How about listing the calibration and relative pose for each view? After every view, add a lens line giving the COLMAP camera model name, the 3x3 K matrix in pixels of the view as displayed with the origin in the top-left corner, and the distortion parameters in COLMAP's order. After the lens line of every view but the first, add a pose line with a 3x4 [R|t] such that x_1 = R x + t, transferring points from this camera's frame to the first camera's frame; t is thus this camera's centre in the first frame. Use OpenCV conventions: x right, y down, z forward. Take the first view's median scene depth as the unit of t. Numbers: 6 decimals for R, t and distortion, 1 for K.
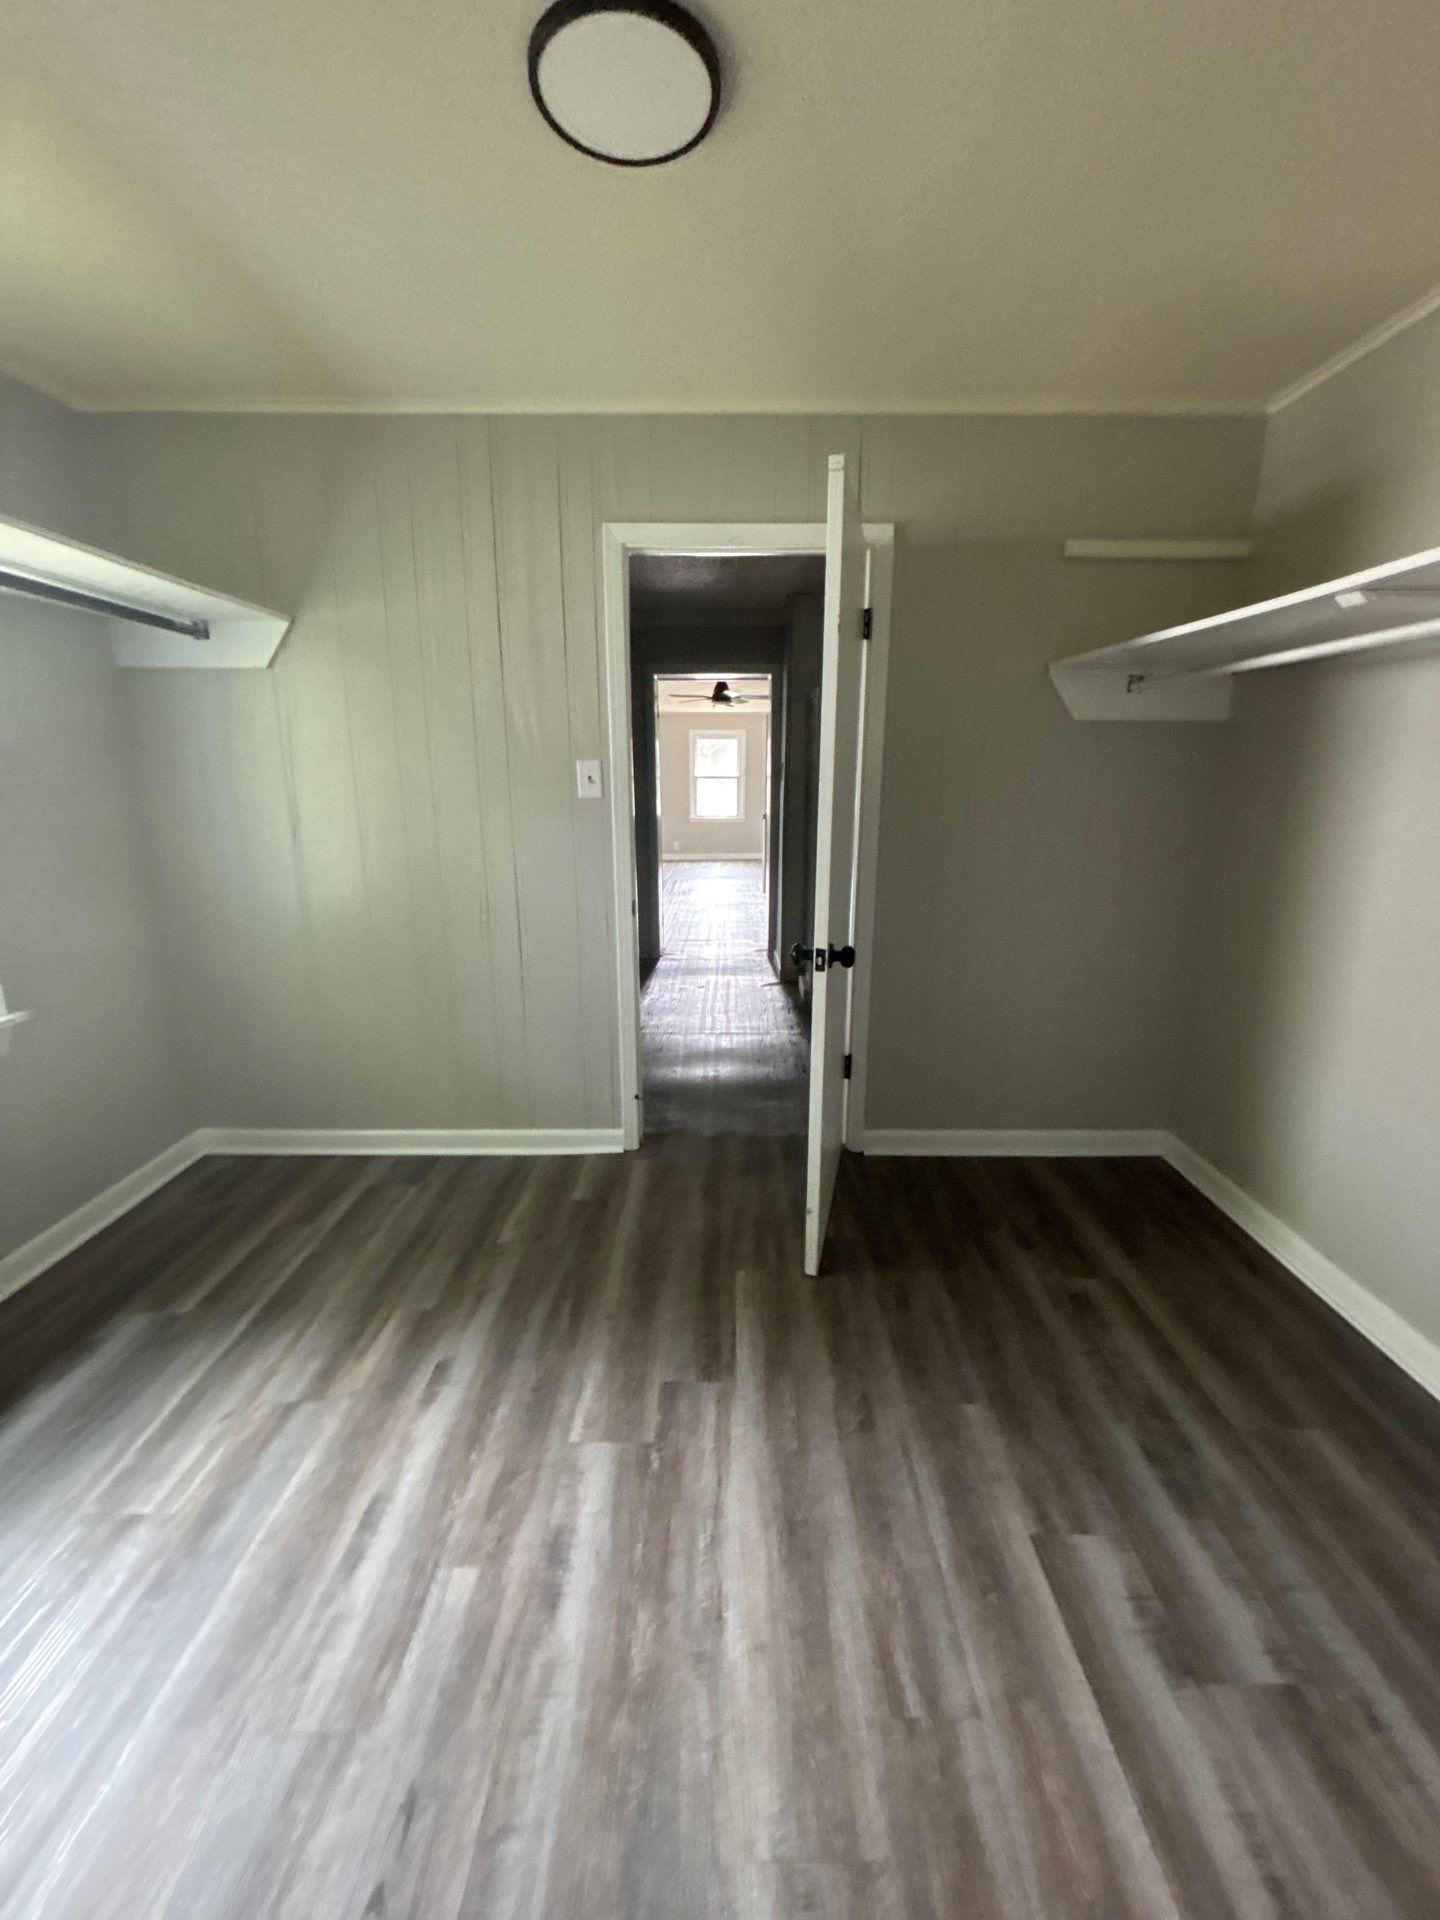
lens RADIAL K [[761.2, 0, 720.7], [0, 761.2, 964.3], [0, 0, 1]] dist [-0.000189, -0.000006]
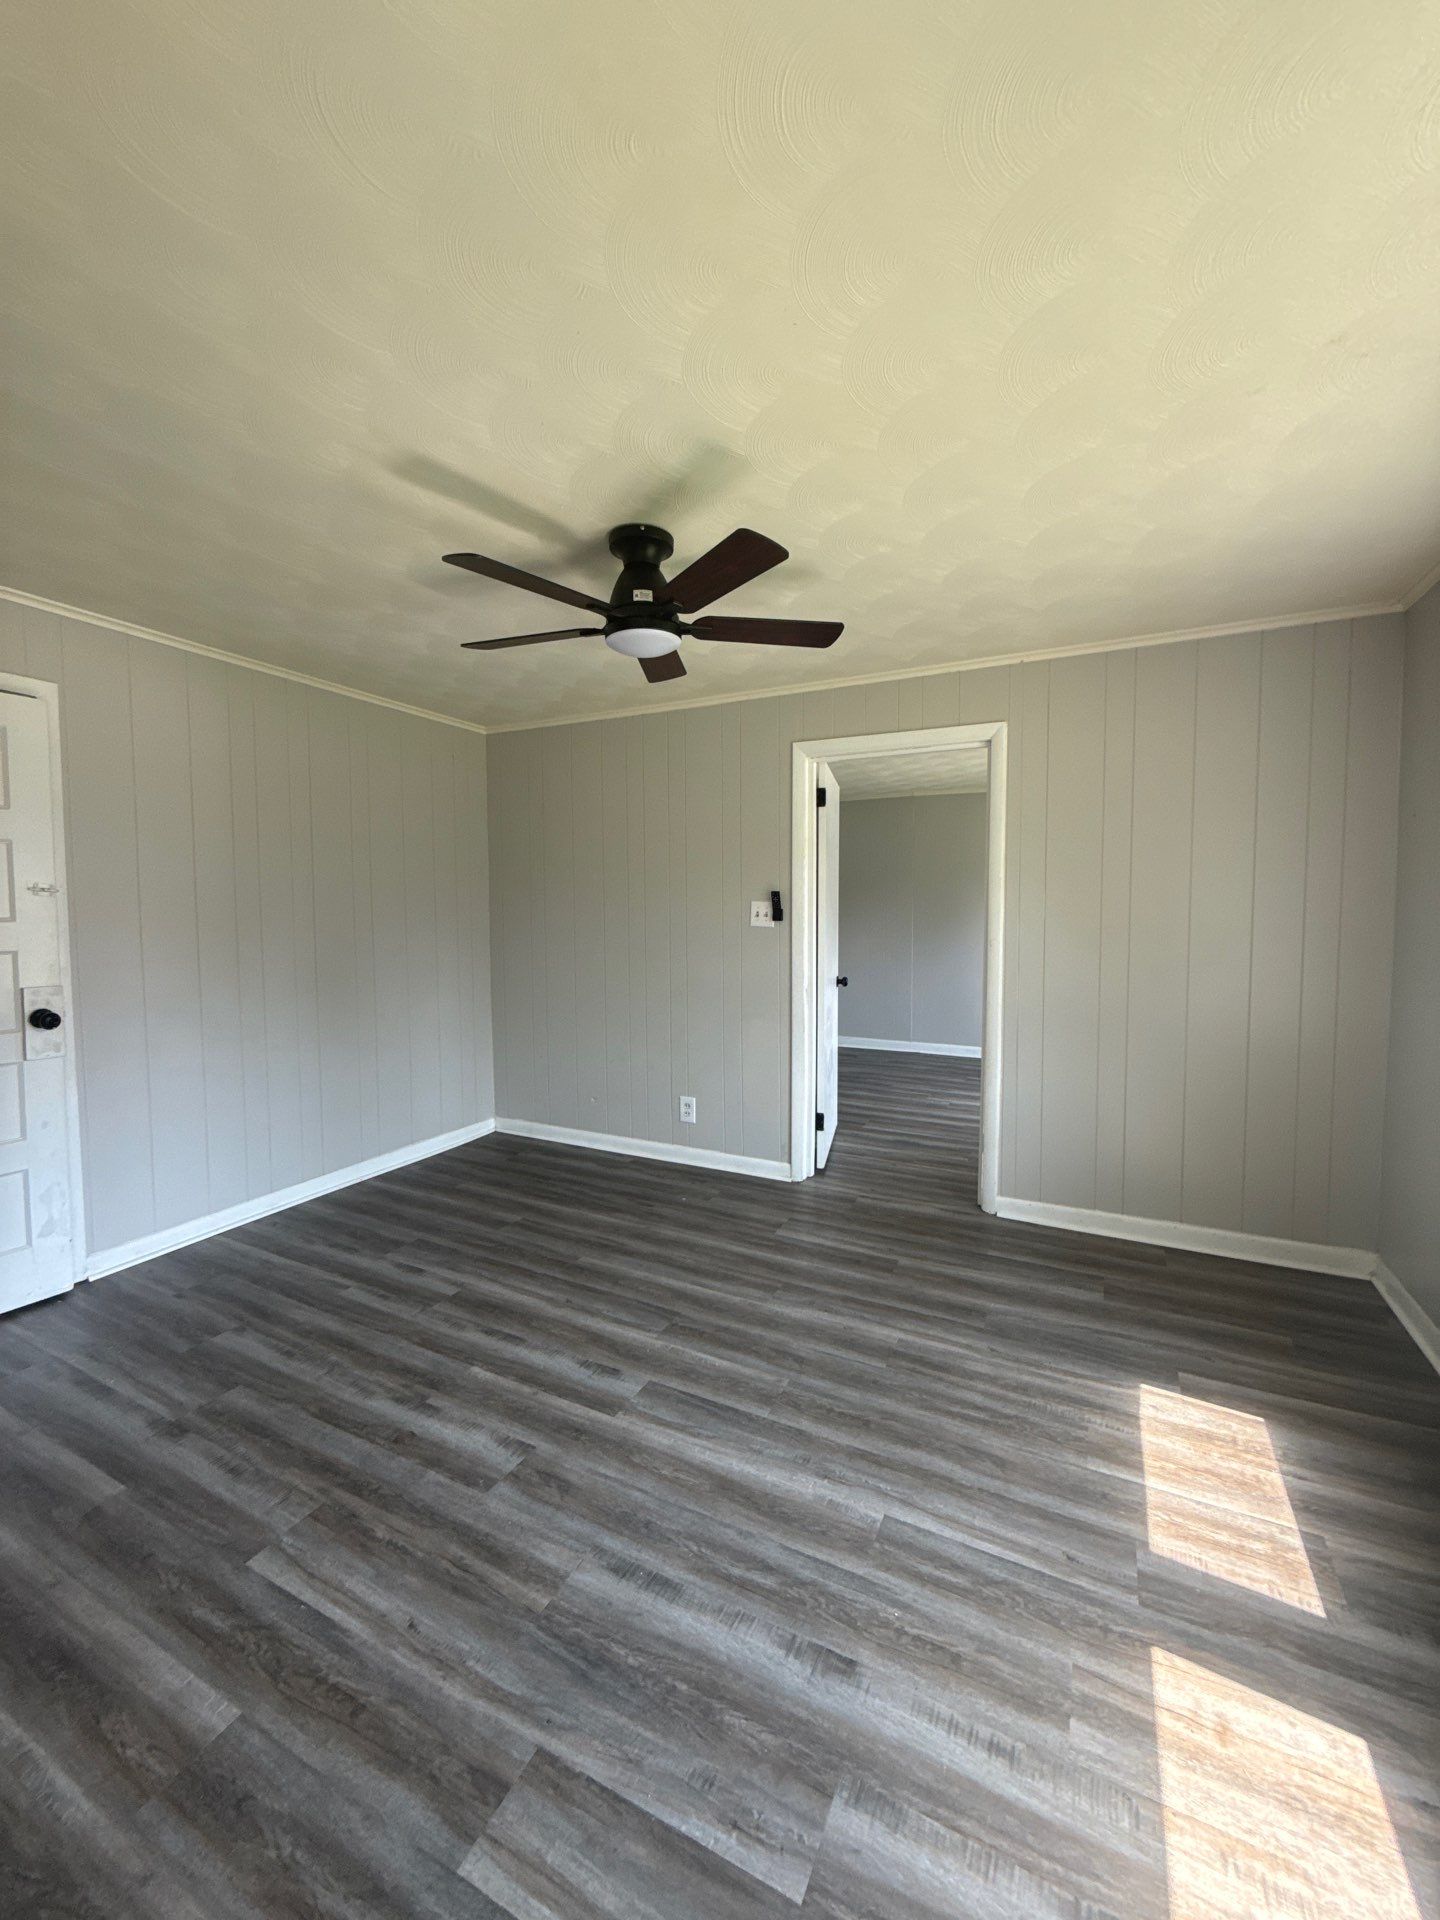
lens RADIAL K [[761.2, 0, 718.1], [0, 761.2, 953.8], [0, 0, 1]] dist [-0.000189, -0.000006]
pose [[-0.443337, 0.045440, -0.895202, 0.766234], [-0.217070, 0.963544, 0.156410, -0.247845], [0.869674, 0.263664, -0.417311, 1.113425]]
